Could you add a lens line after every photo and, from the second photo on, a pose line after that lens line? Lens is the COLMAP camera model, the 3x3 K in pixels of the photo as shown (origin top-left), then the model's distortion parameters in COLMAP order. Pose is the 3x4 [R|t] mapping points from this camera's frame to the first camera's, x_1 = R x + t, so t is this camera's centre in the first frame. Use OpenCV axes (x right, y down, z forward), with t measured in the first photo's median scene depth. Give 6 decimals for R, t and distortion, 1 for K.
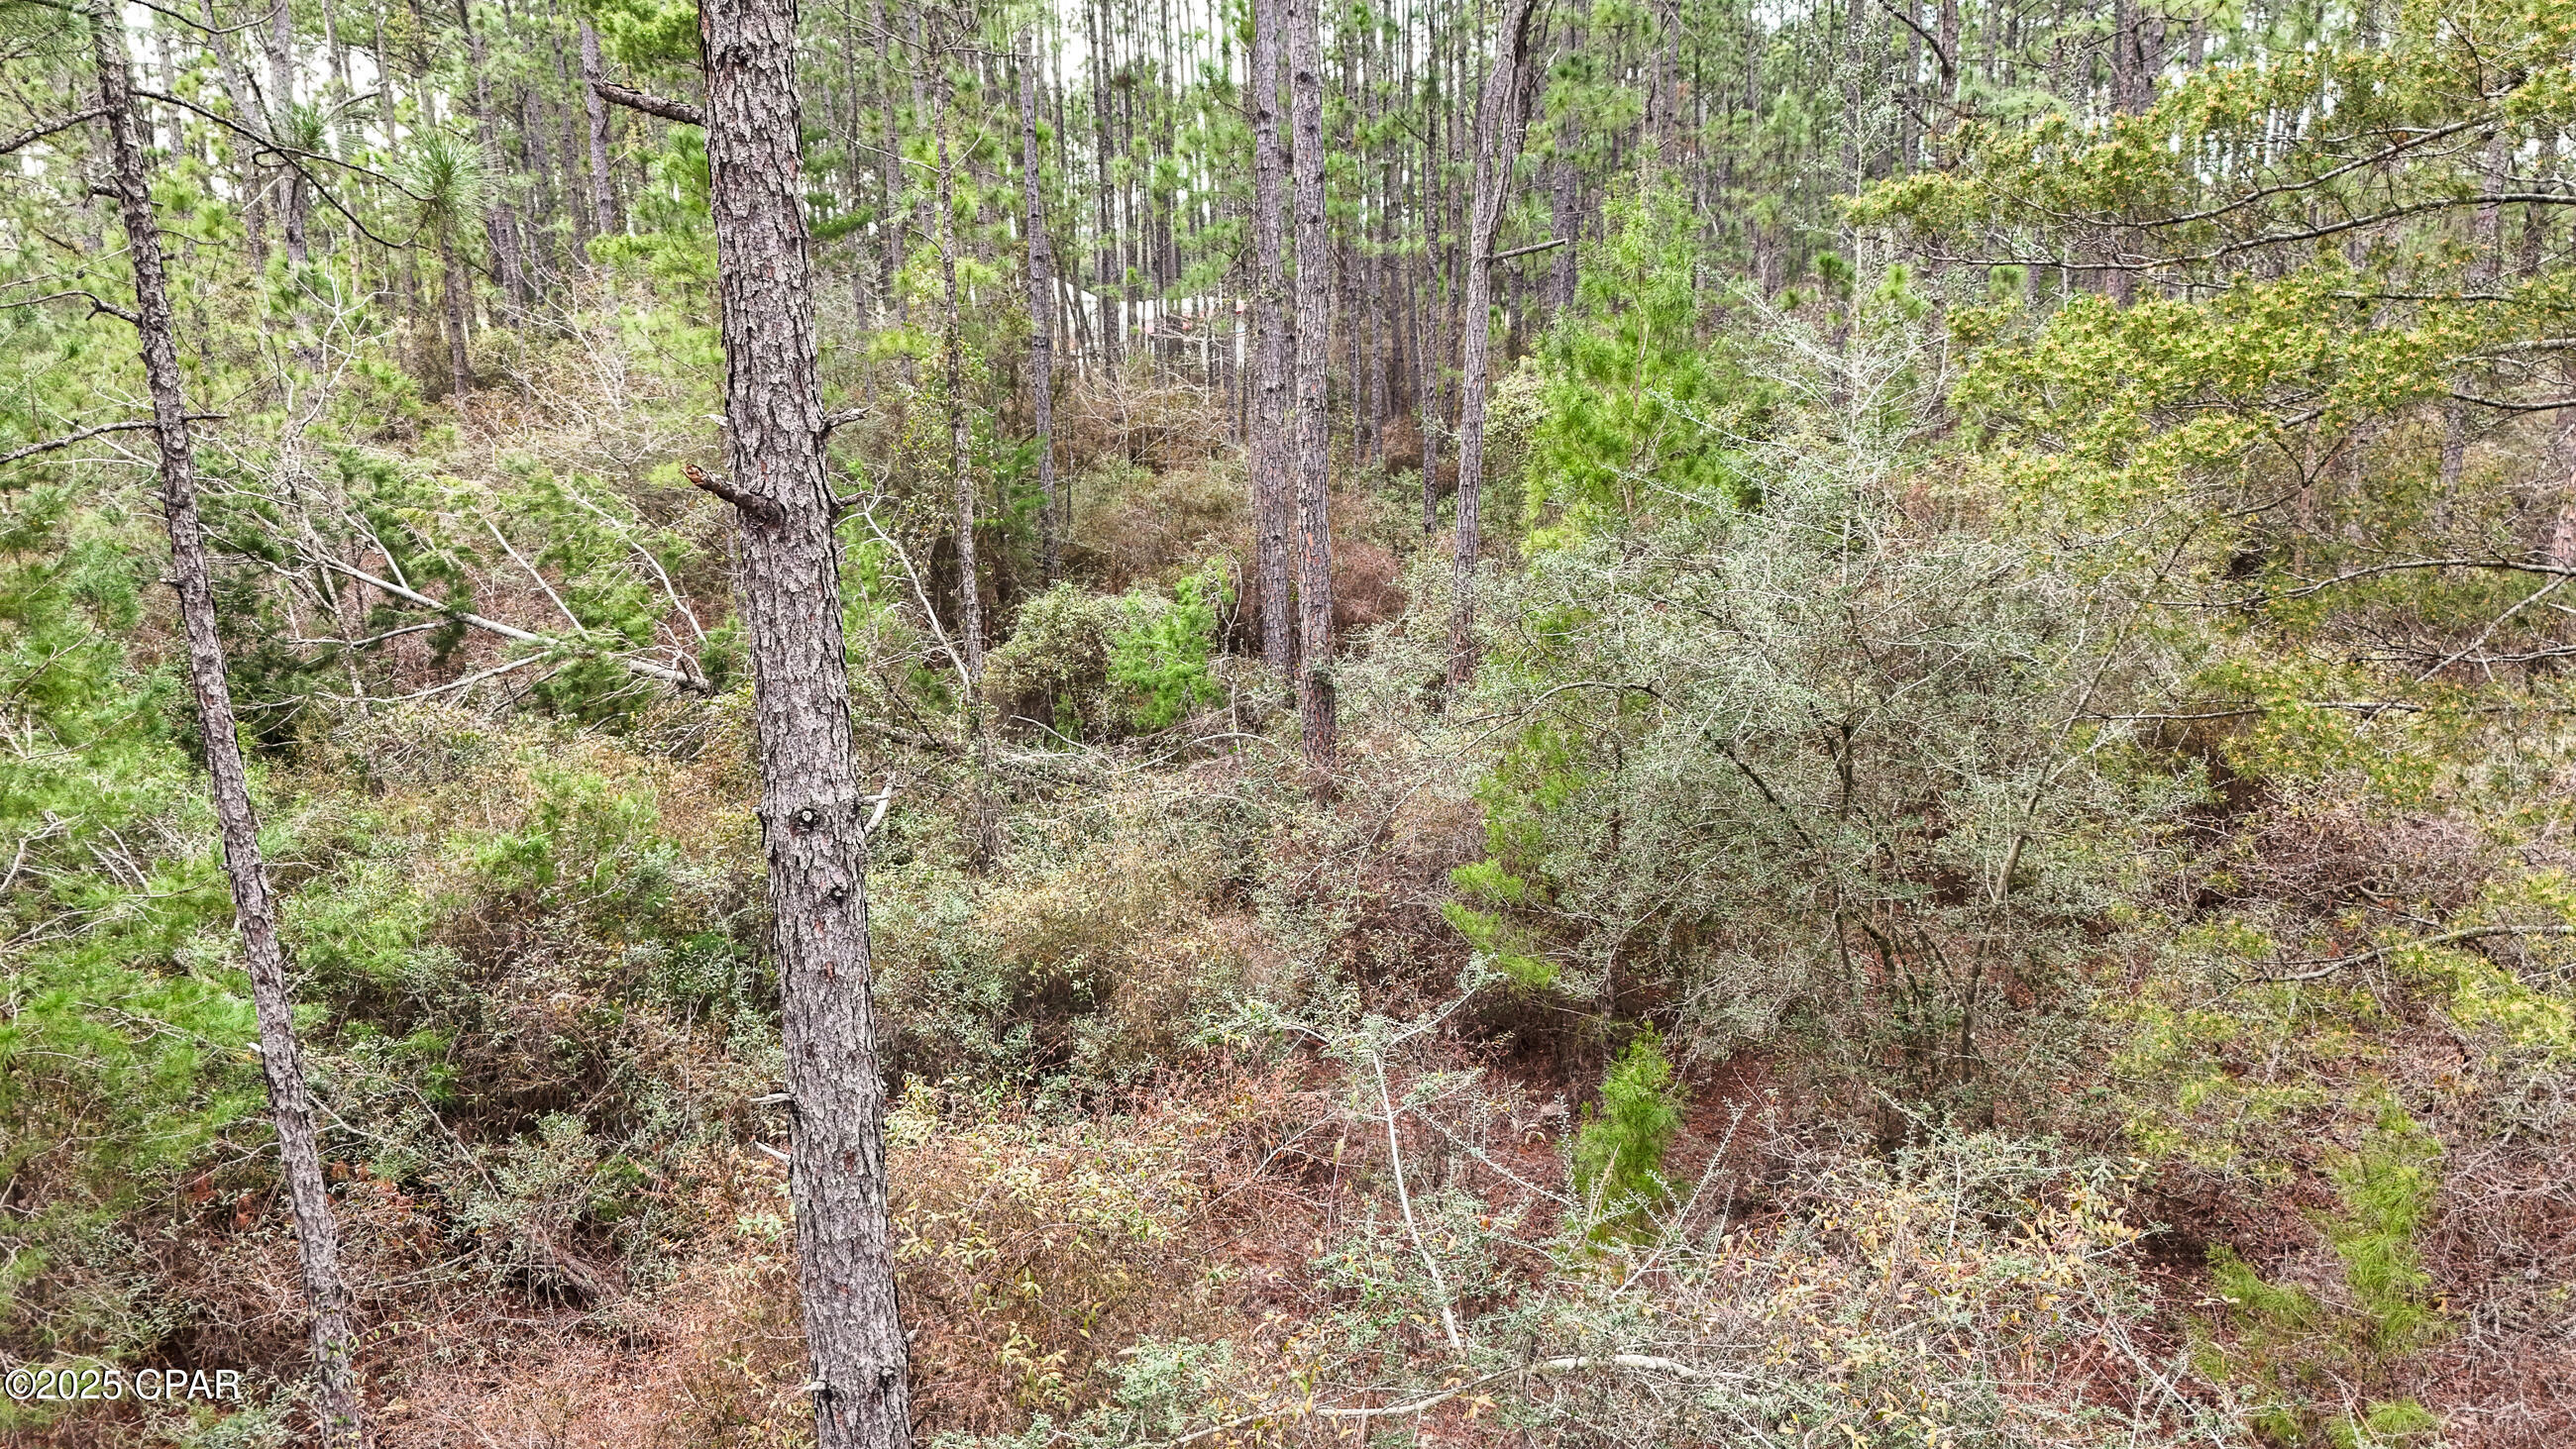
lens RADIAL K [[1875.8, 0, 1288.0], [0, 1875.8, 730.2], [0, 0, 1]] dist [0.039578, -0.028042]
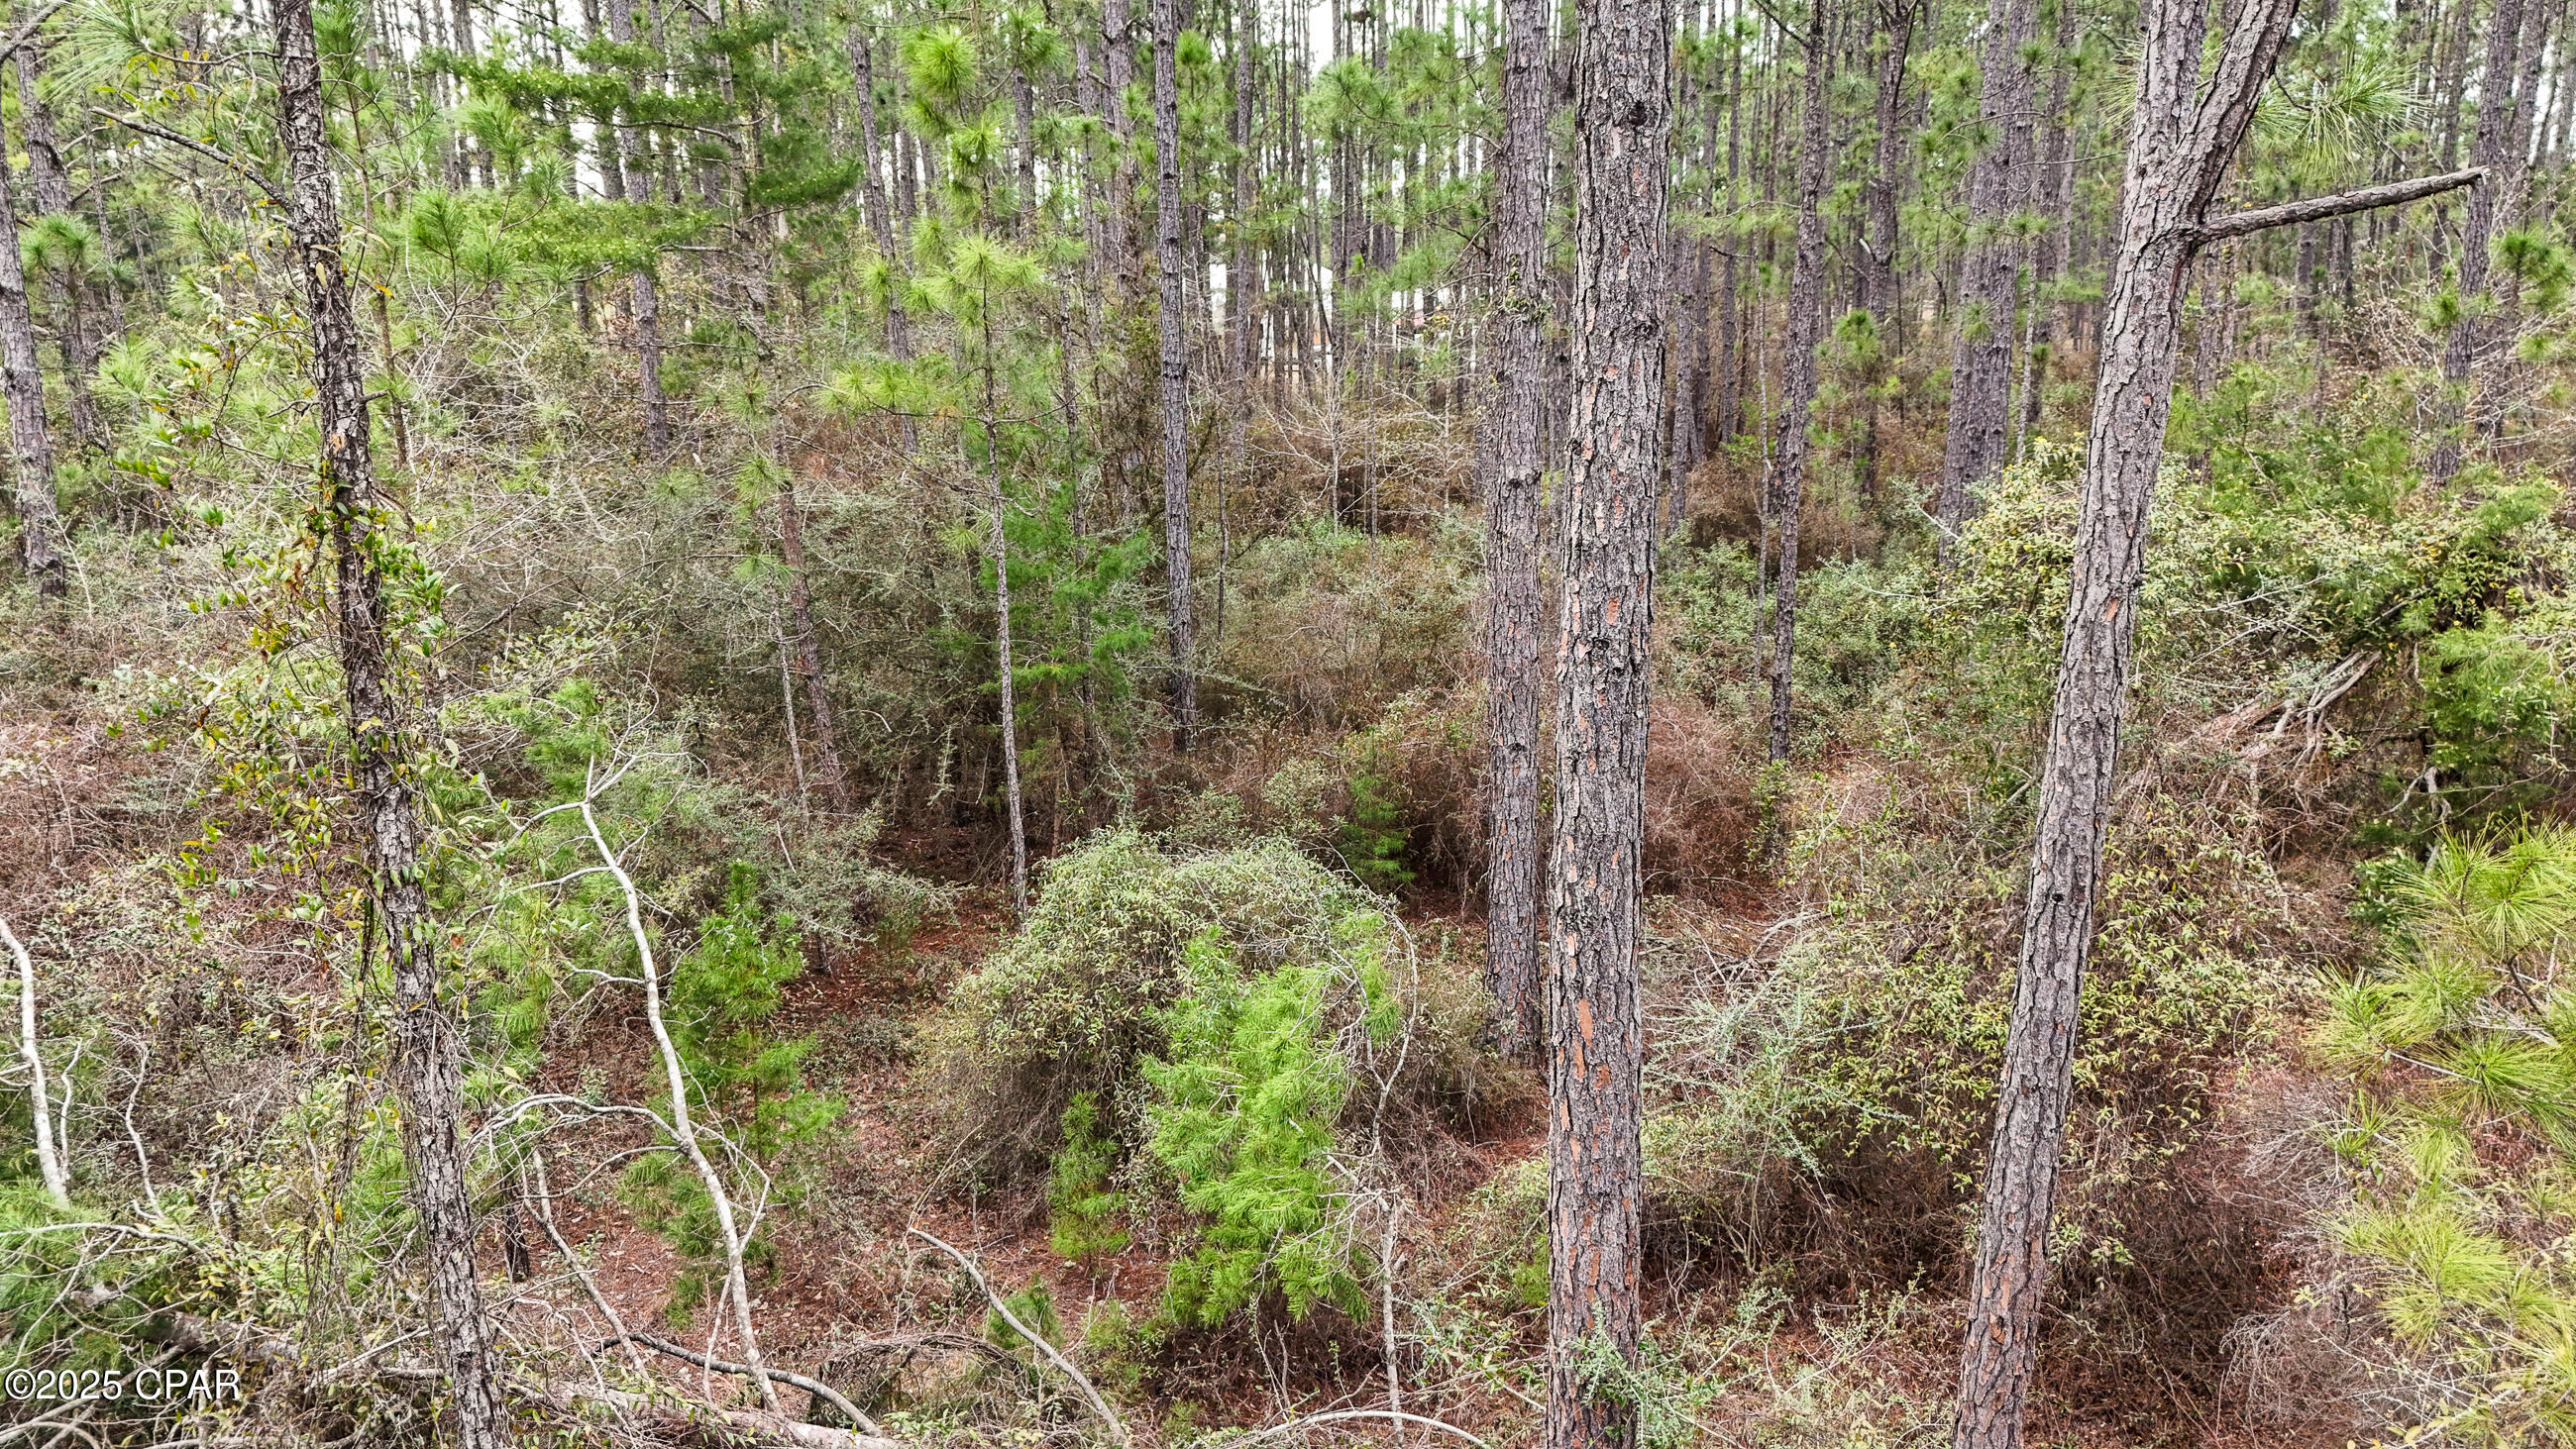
lens RADIAL K [[1875.8, 0, 1277.6], [0, 1875.8, 712.6], [0, 0, 1]] dist [0.039578, -0.028042]
pose [[0.989007, 0.039229, -0.142572, 0.001554], [-0.039475, 0.999220, 0.001102, -0.081047], [0.142504, 0.004538, 0.989784, 0.327172]]
